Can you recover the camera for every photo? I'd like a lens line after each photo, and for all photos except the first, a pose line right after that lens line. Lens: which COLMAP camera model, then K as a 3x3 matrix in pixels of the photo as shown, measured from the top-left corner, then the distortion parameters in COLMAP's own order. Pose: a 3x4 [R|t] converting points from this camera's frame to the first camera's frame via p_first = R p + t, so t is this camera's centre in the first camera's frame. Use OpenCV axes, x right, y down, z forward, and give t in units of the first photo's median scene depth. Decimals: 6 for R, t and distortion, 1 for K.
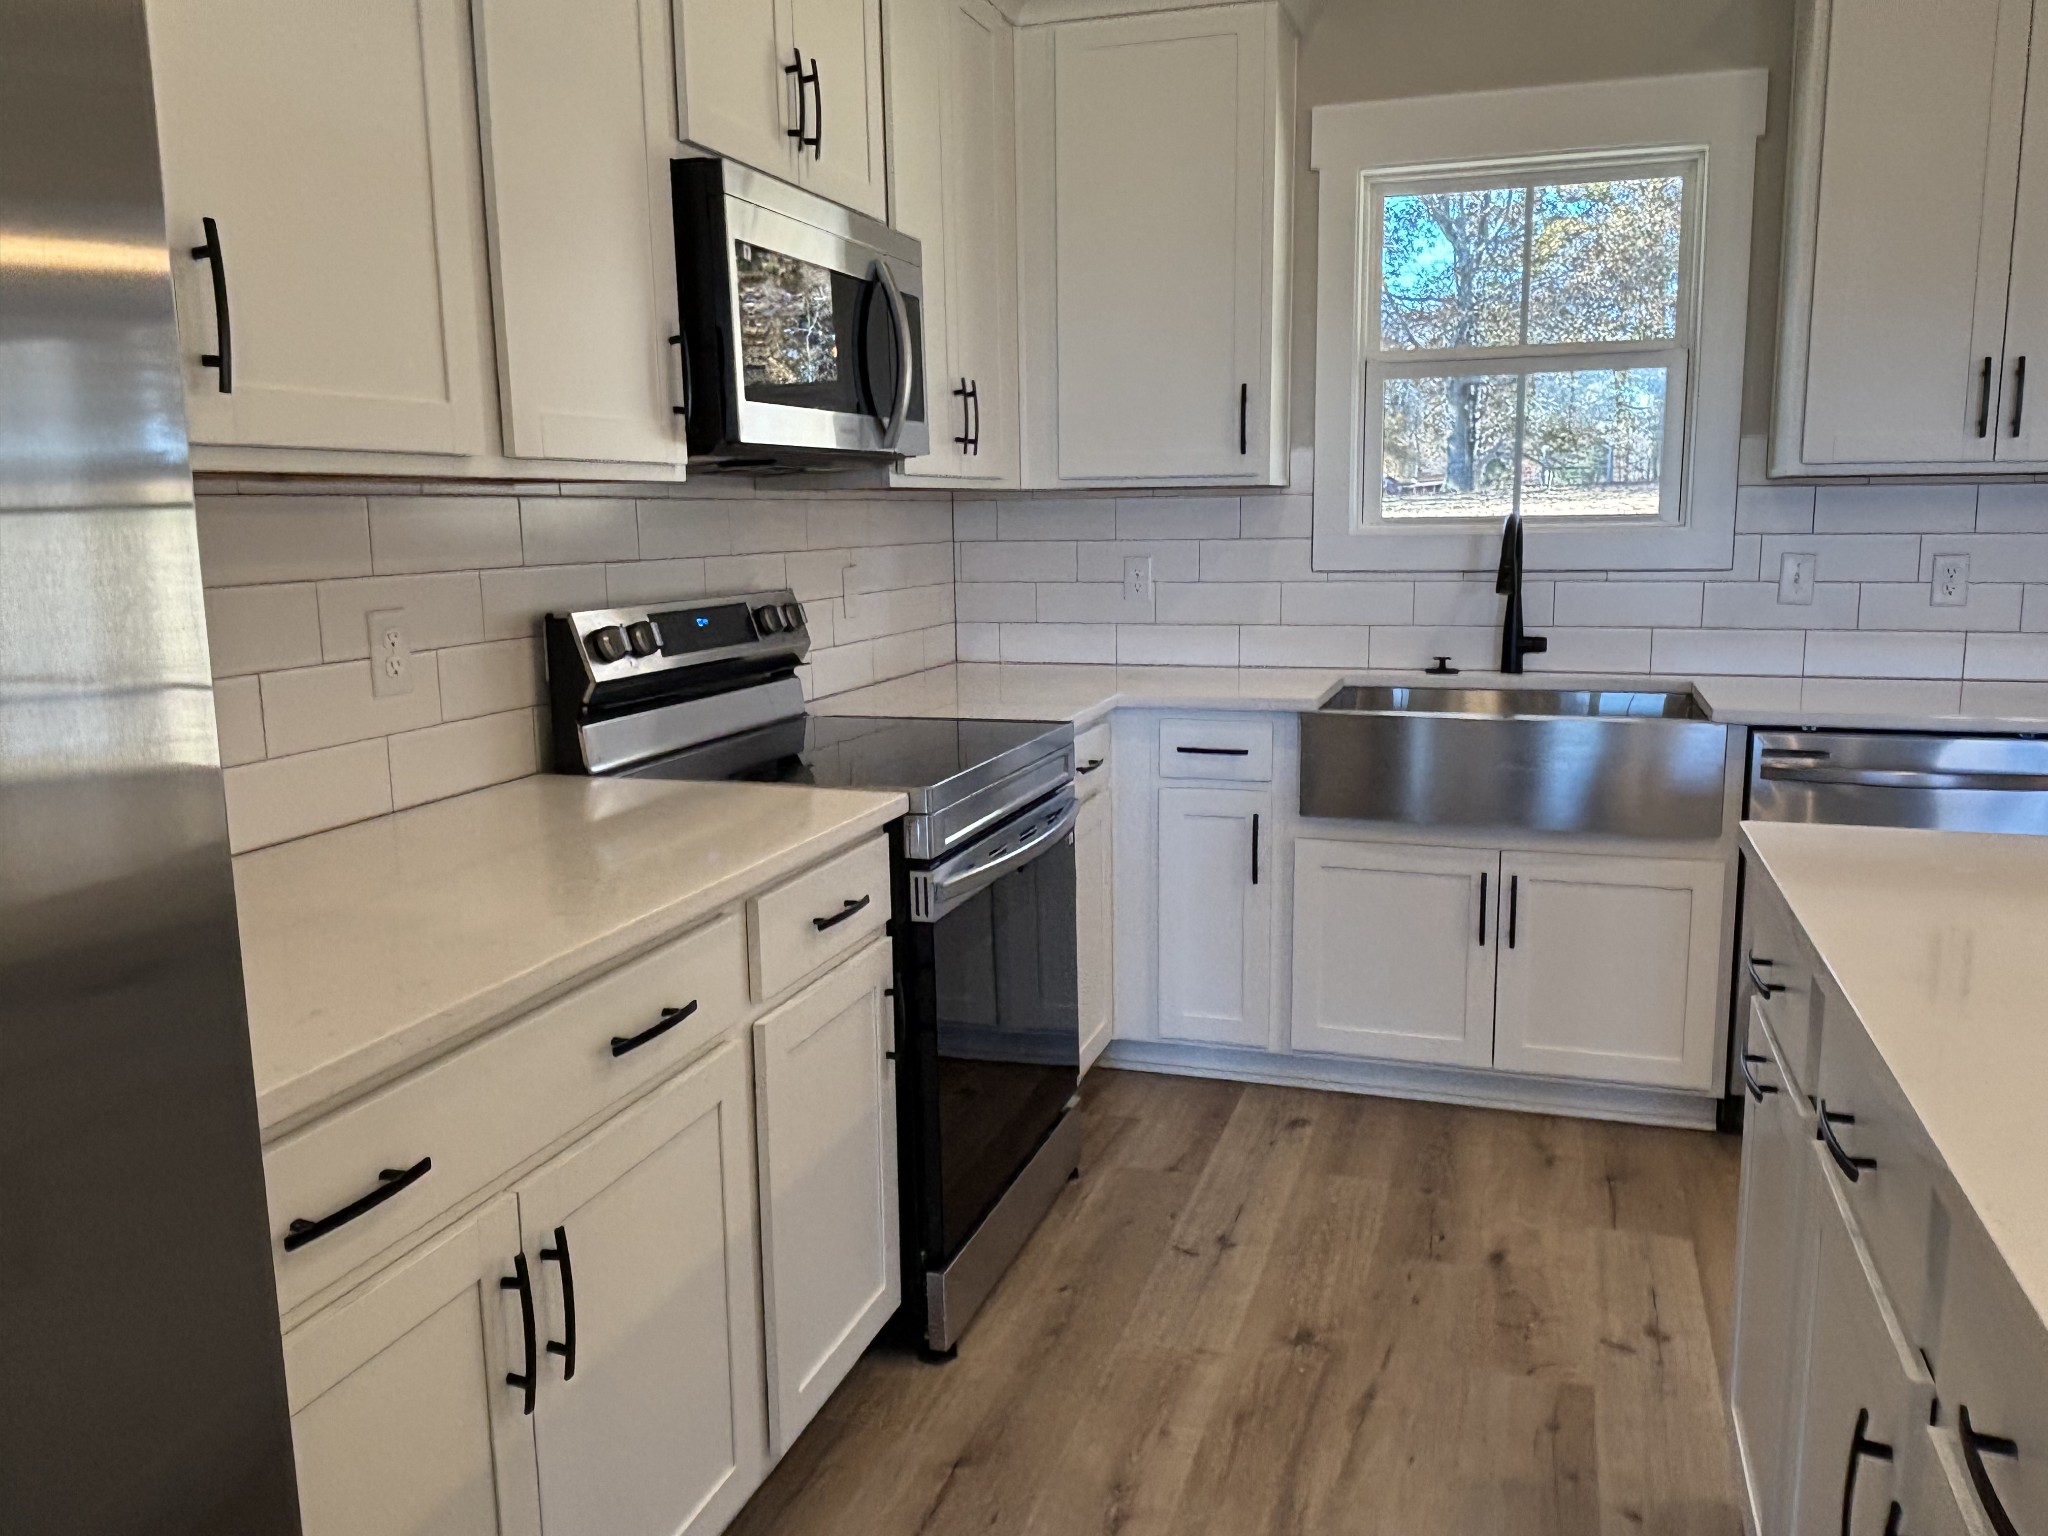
lens RADIAL K [[1519.2, 0, 1053.6], [0, 1519.2, 758.4], [0, 0, 1]] dist [0.049708, -0.022995]
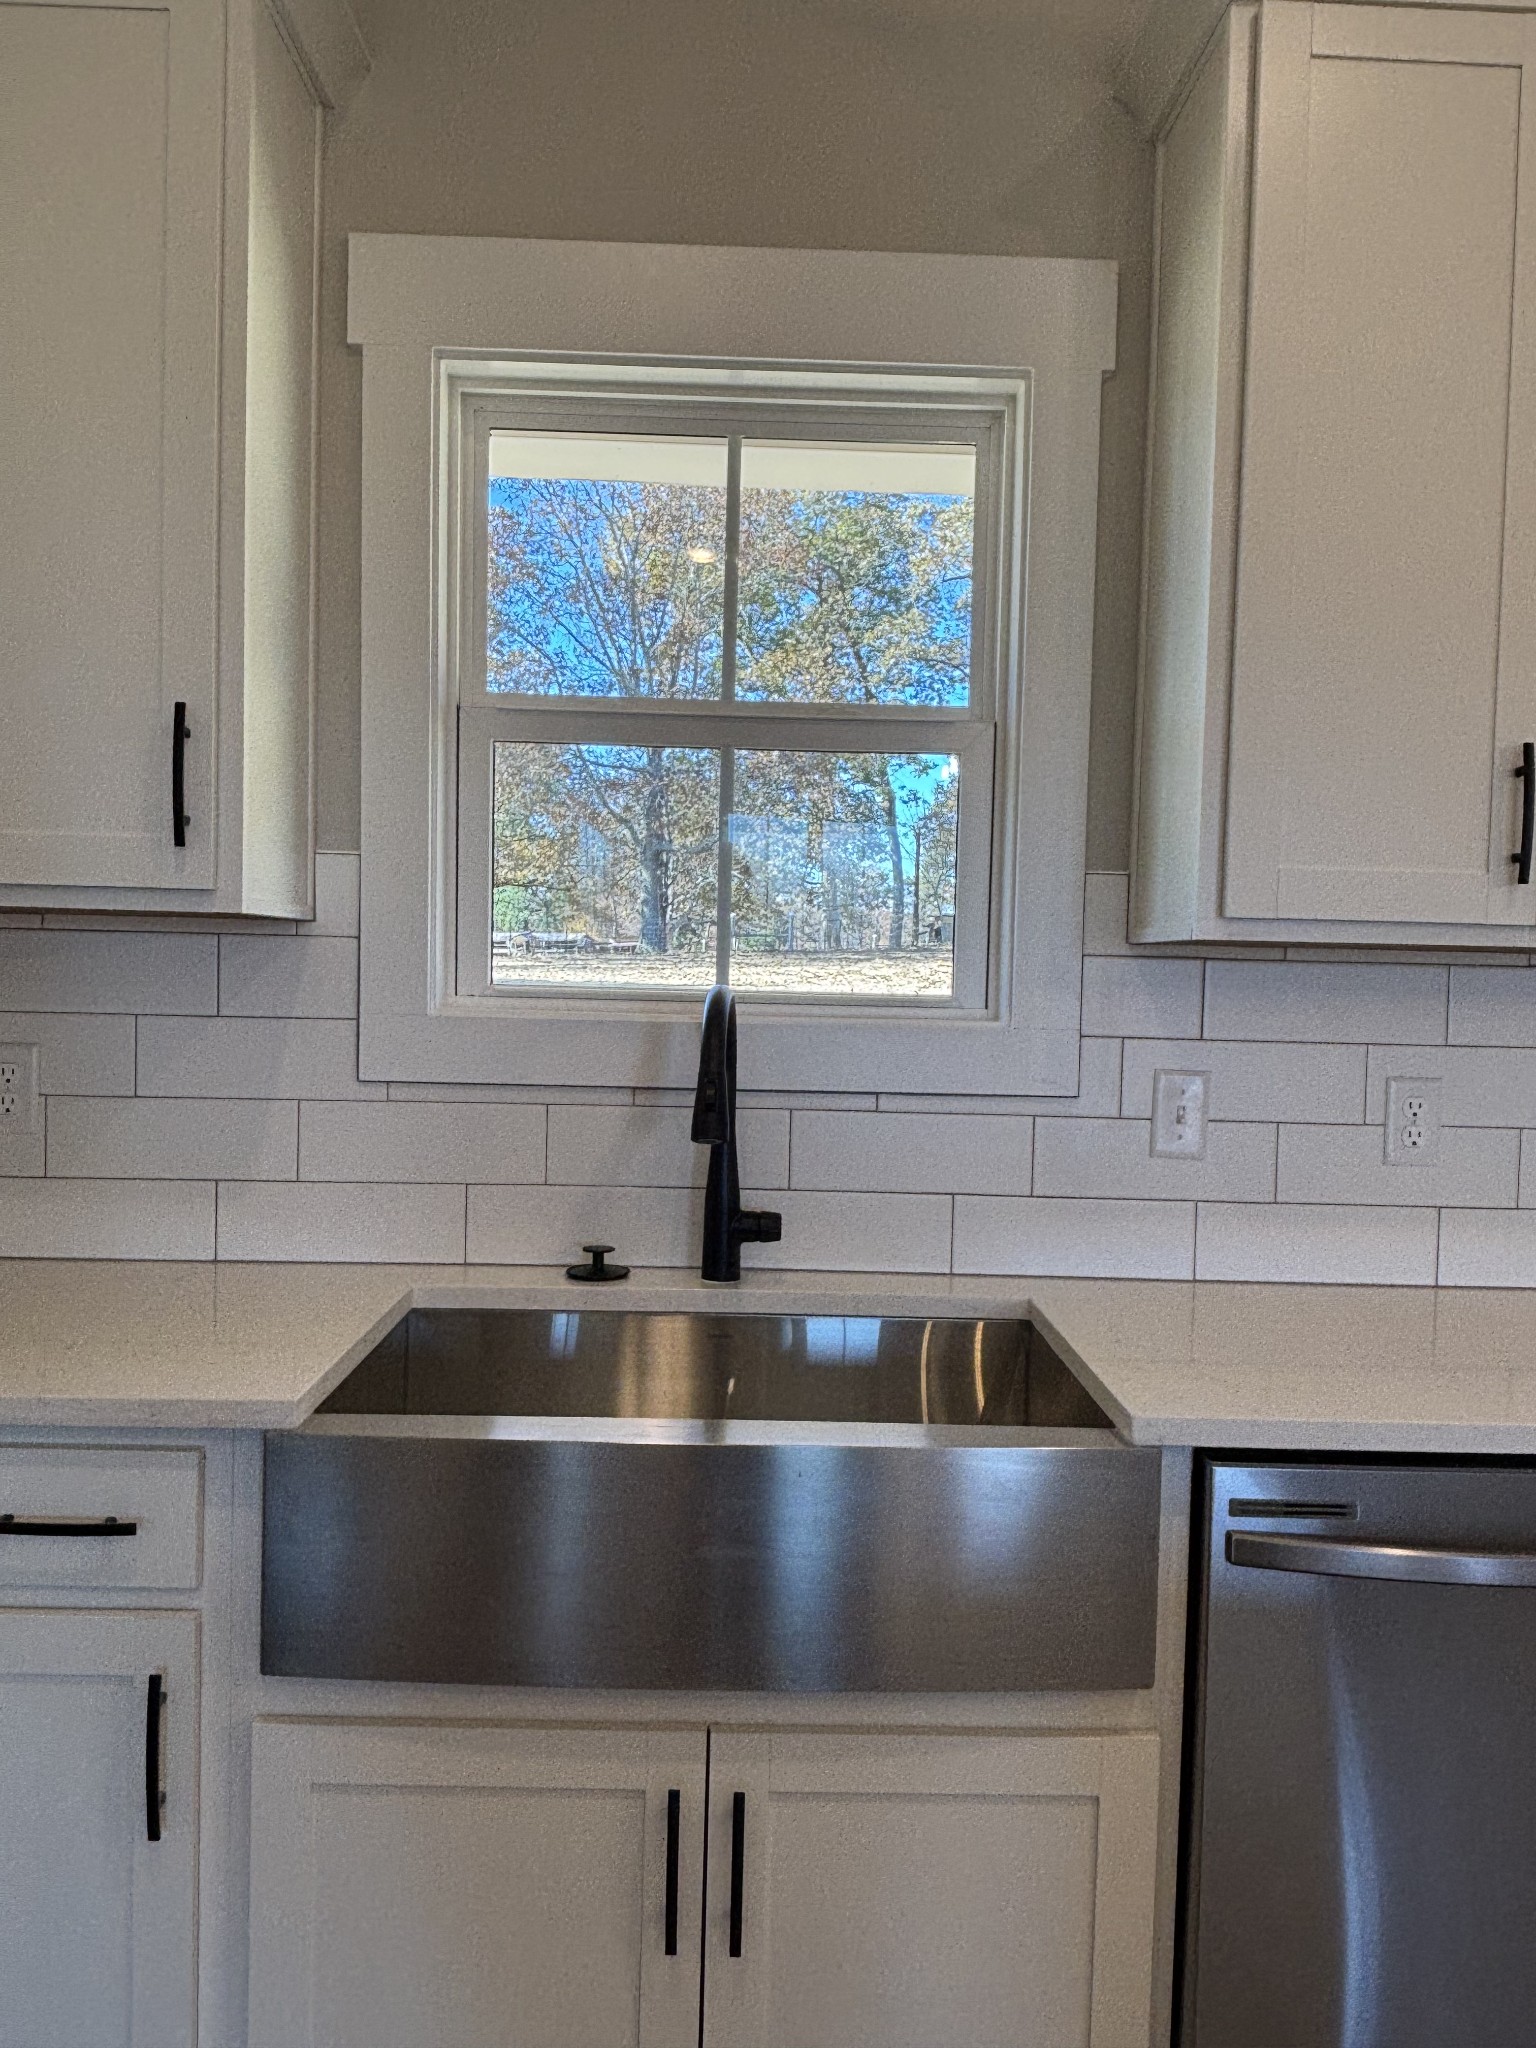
lens RADIAL K [[1519.2, 0, 766.8], [0, 1519.2, 1011.5], [0, 0, 1]] dist [0.049708, -0.022995]
pose [[0.945364, 0.024211, 0.325116, 0.139341], [0.018612, 0.991604, -0.127964, -0.081991], [-0.325484, 0.127023, 0.936977, 0.483305]]
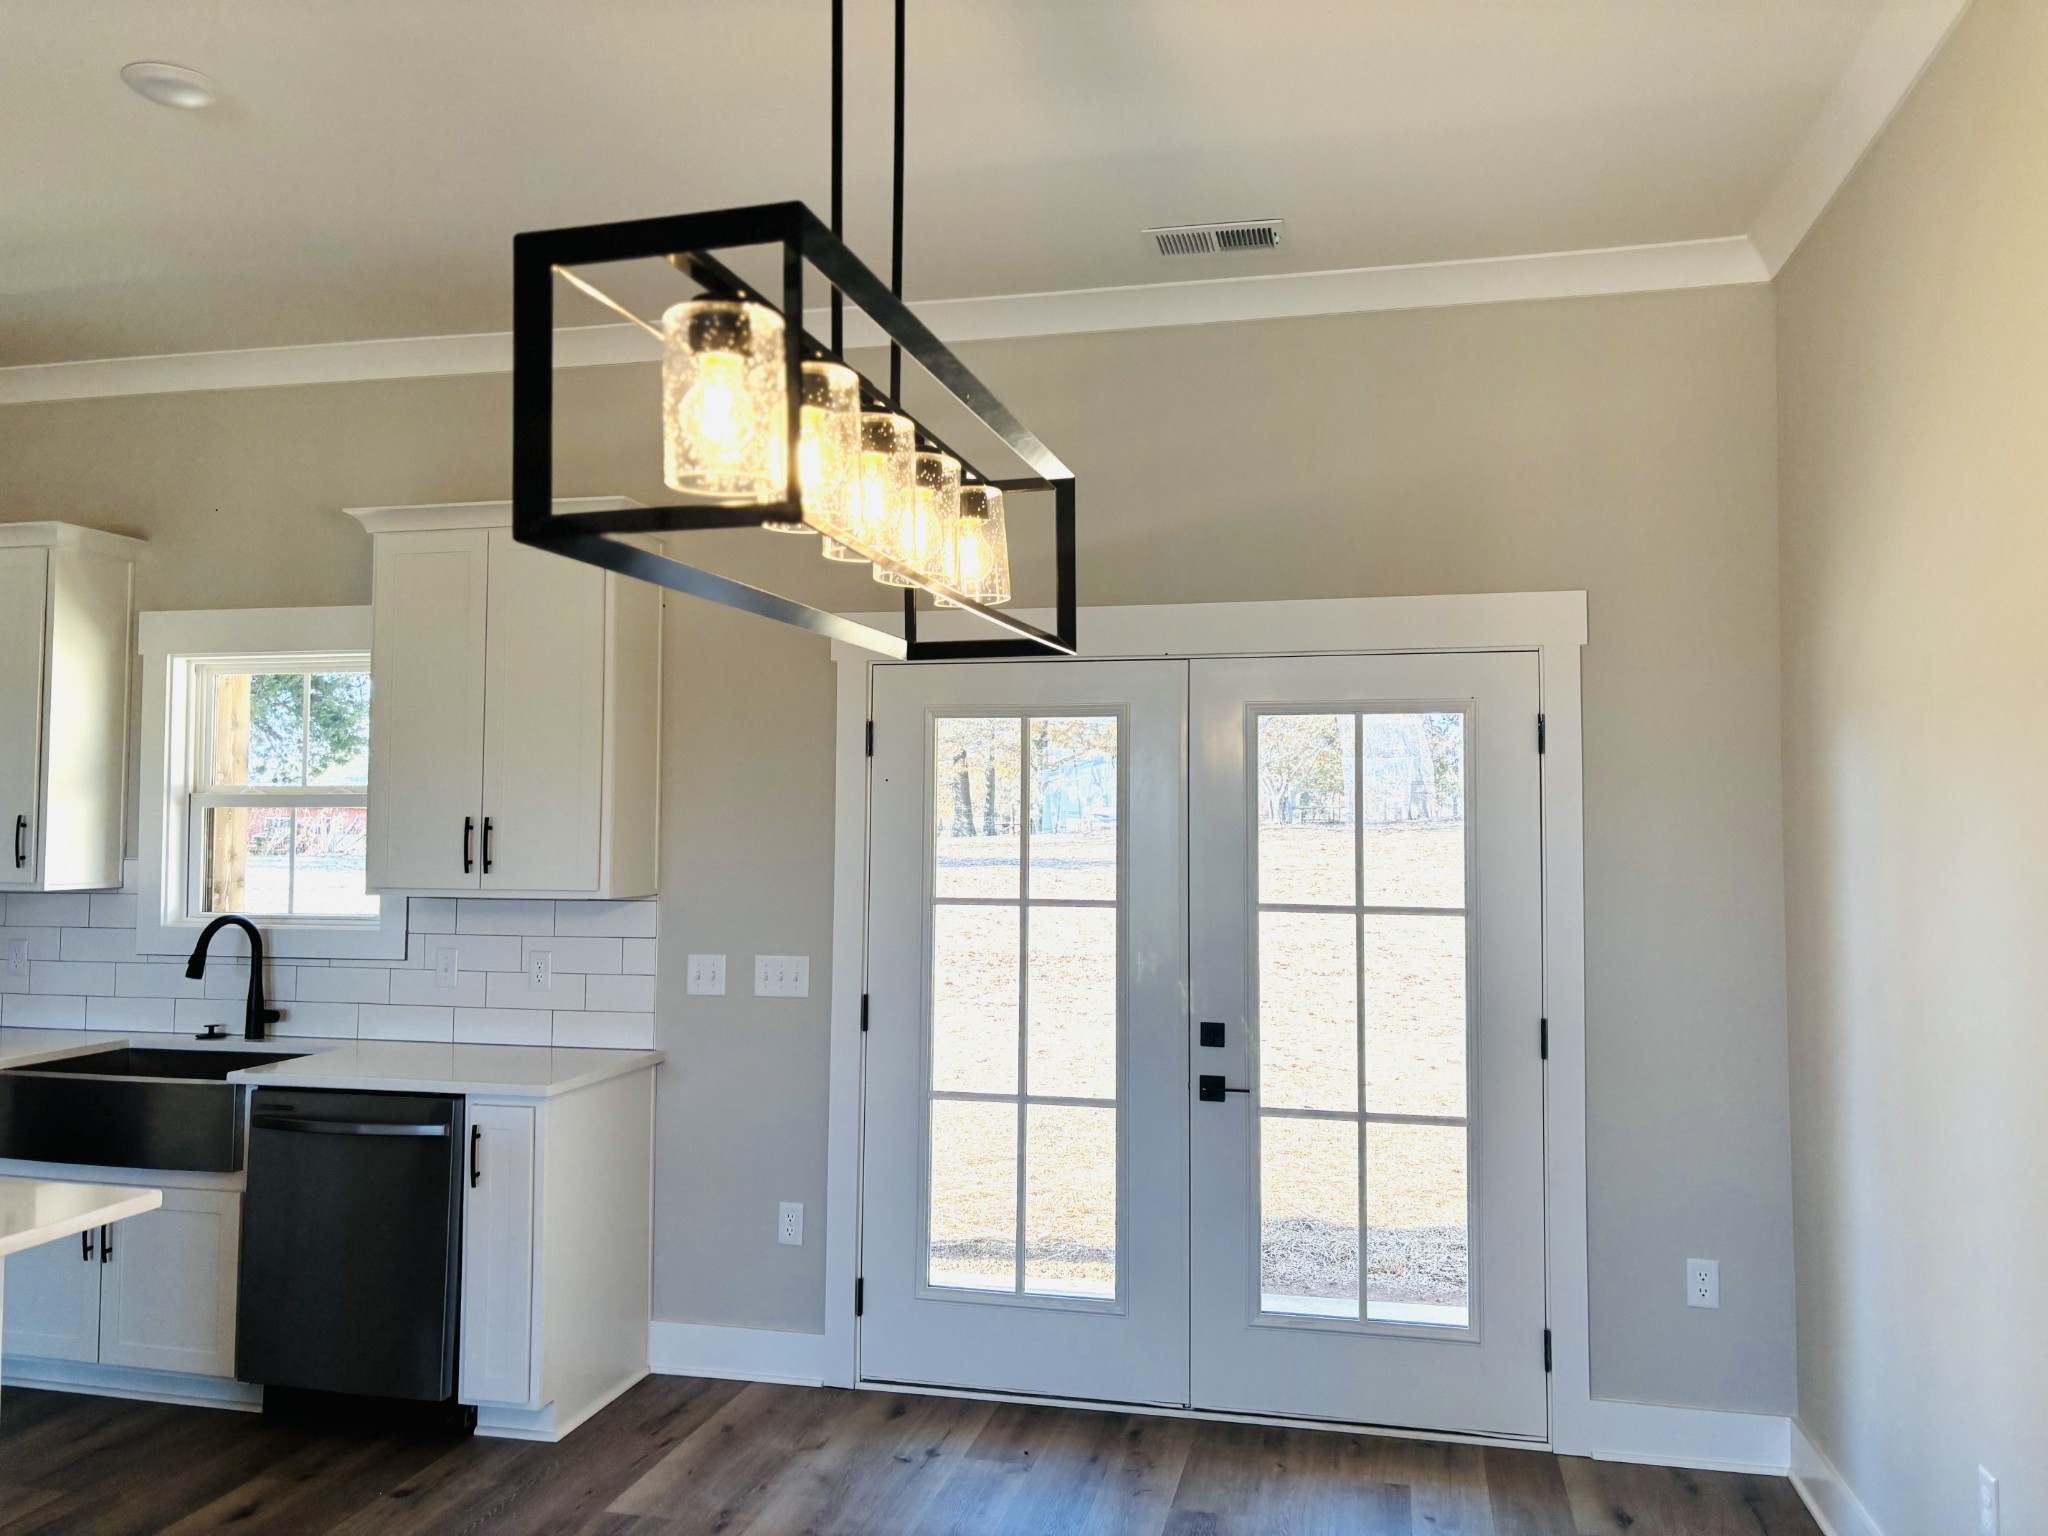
lens RADIAL K [[1519.2, 0, 1019.8], [0, 1519.2, 764.5], [0, 0, 1]] dist [0.049708, -0.022995]
pose [[0.997790, 0.014663, 0.064804, 0.864283], [-0.000560, 0.977167, -0.212470, -0.007540], [-0.066440, 0.211964, 0.975016, -0.347763]]
